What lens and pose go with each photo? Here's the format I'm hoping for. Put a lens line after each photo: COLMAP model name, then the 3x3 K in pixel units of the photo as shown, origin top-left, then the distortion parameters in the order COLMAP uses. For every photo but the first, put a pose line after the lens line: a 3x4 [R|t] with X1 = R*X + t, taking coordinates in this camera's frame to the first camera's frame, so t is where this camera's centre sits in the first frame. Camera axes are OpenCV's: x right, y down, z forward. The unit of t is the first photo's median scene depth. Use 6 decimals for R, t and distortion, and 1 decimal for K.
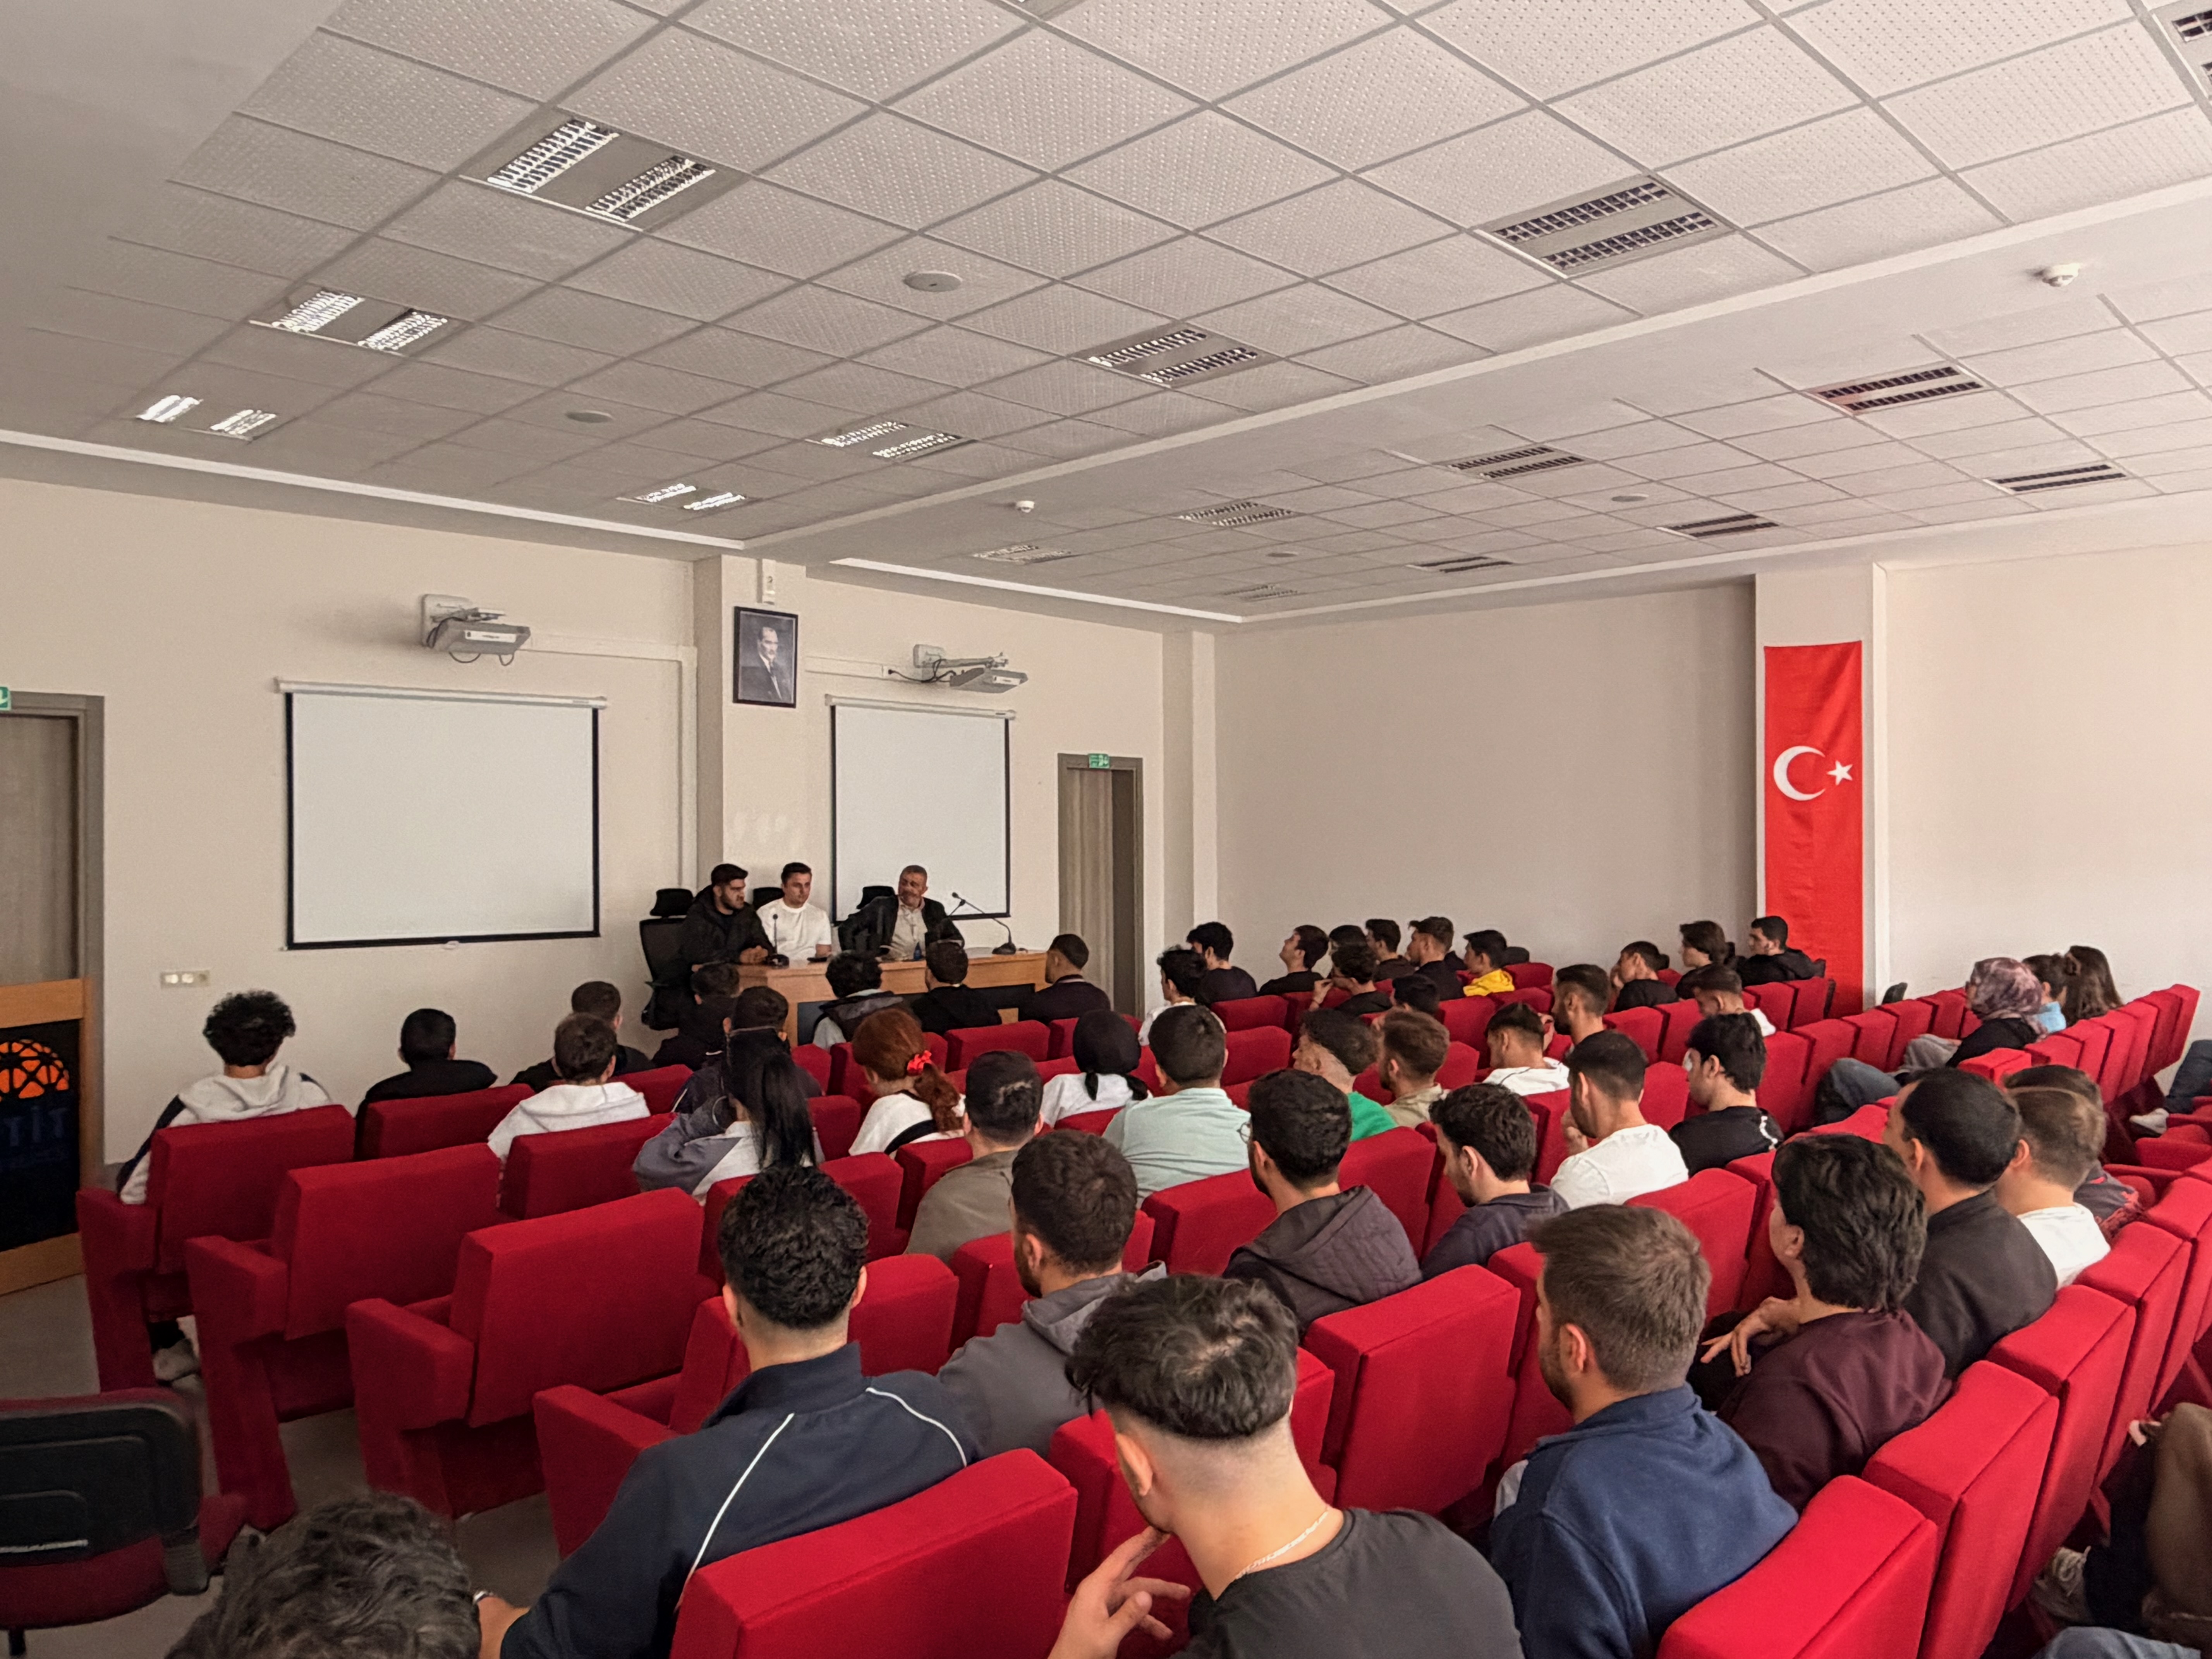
lens RADIAL K [[1598.1, 0, 1106.5], [0, 1598.1, 960.6], [0, 0, 1]] dist [0.039877, 0.002881]
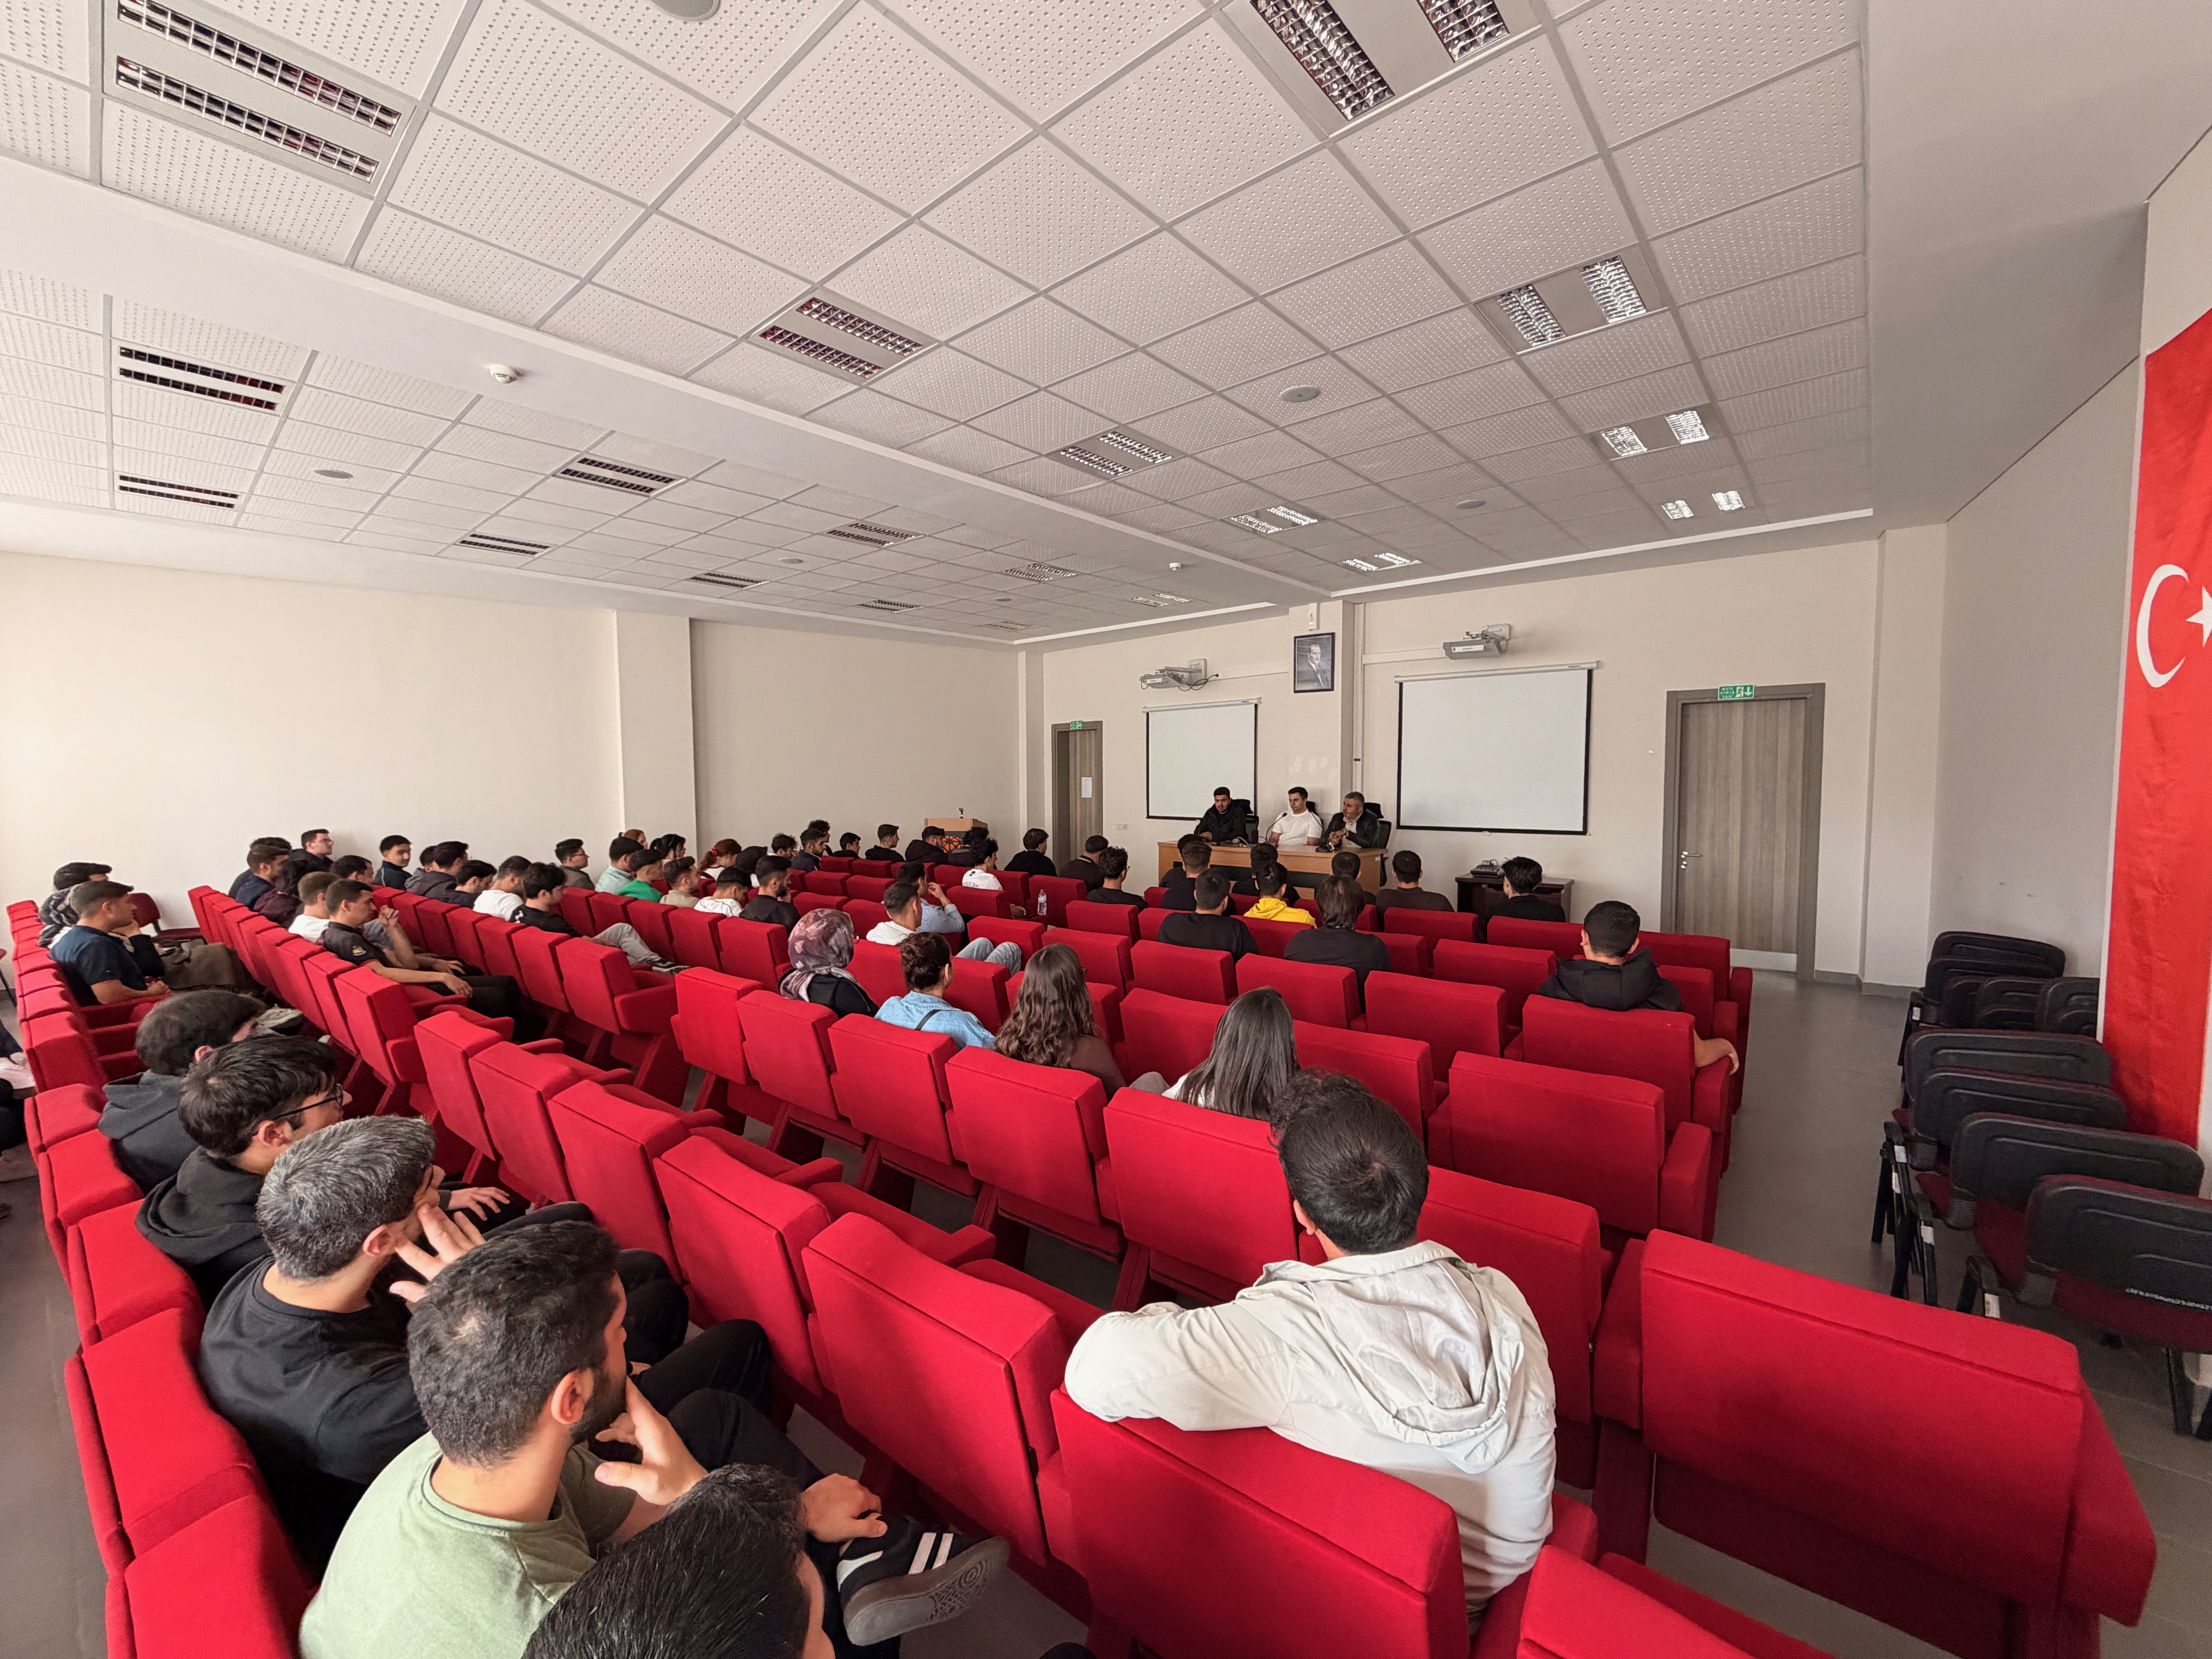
lens RADIAL K [[879.5, 0, 1108.1], [0, 879.5, 792.0], [0, 0, 1]] dist [0.001493, 0.000258]
pose [[0.063515, 0.022329, -0.997731, 0.667840], [-0.070101, 0.997380, 0.017858, -0.054961], [0.995516, 0.068808, 0.064914, 0.716248]]
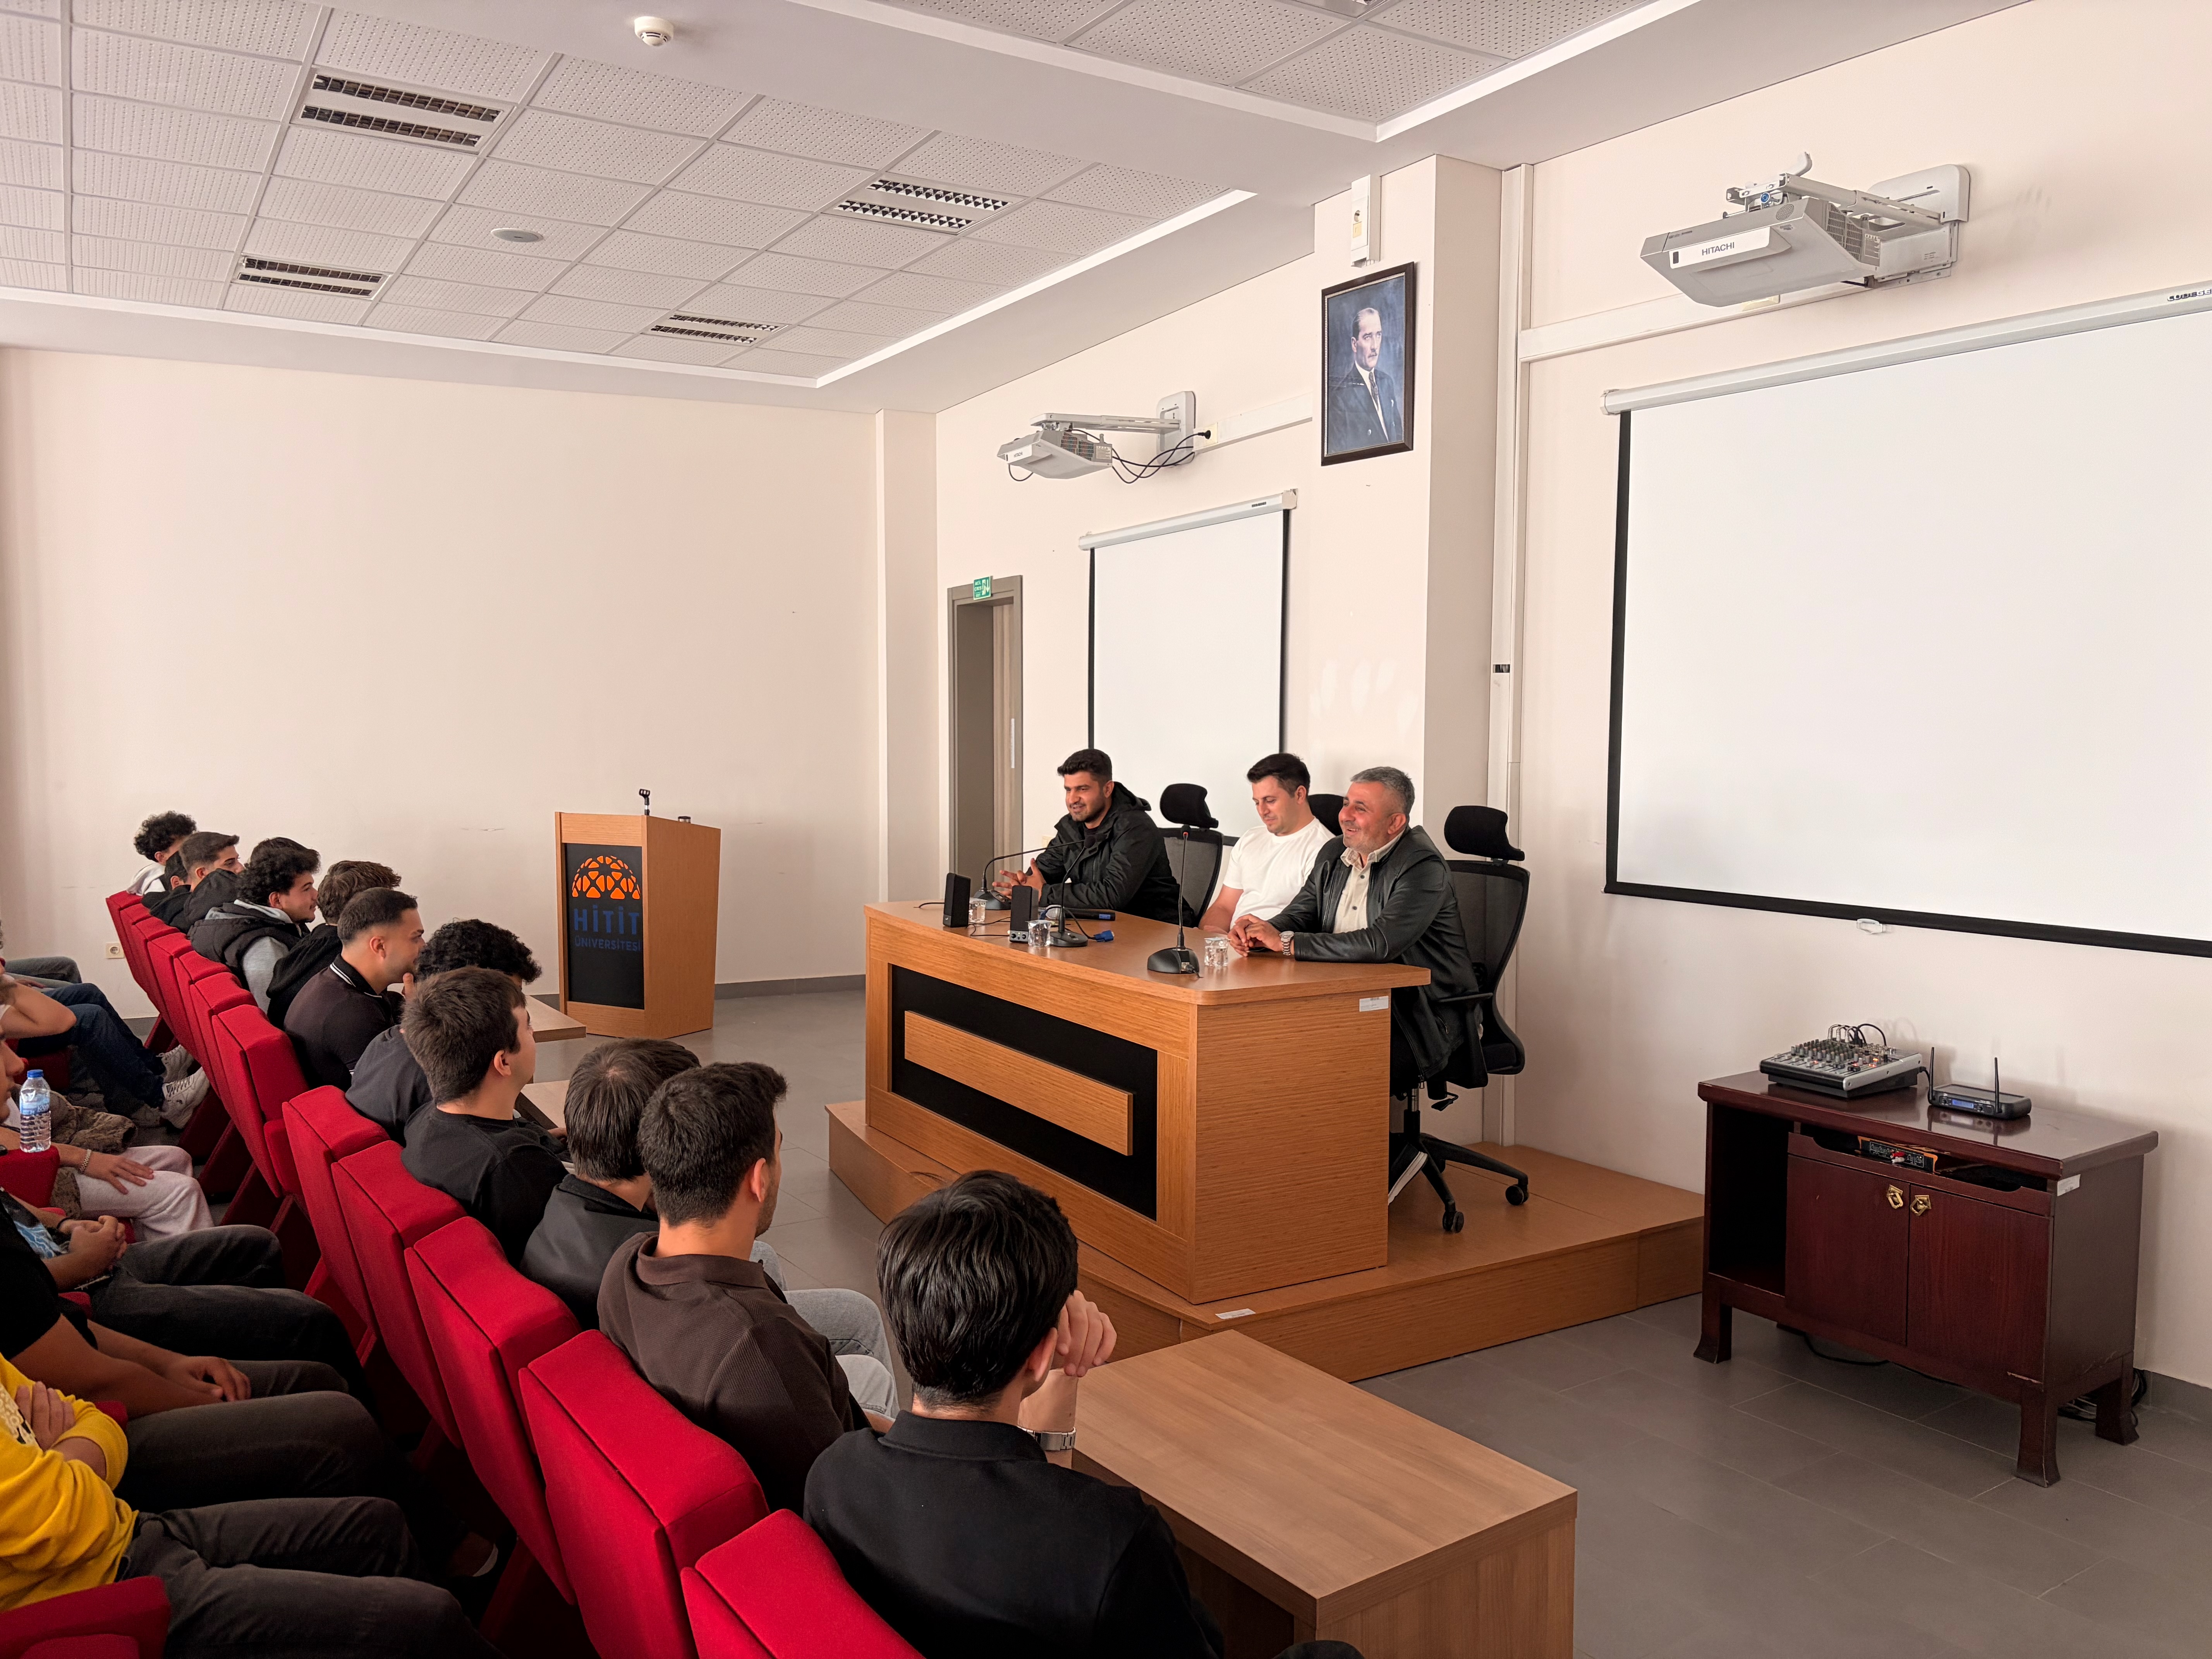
lens RADIAL K [[1686.2, 0, 1106.0], [0, 1686.2, 829.5], [0, 0, 1]] dist [0.004023, -0.000413]
pose [[-0.241361, 0.069138, -0.967969, 0.350724], [-0.076750, 0.992975, 0.090061, -0.077767], [0.967396, 0.096029, -0.234359, 1.032019]]
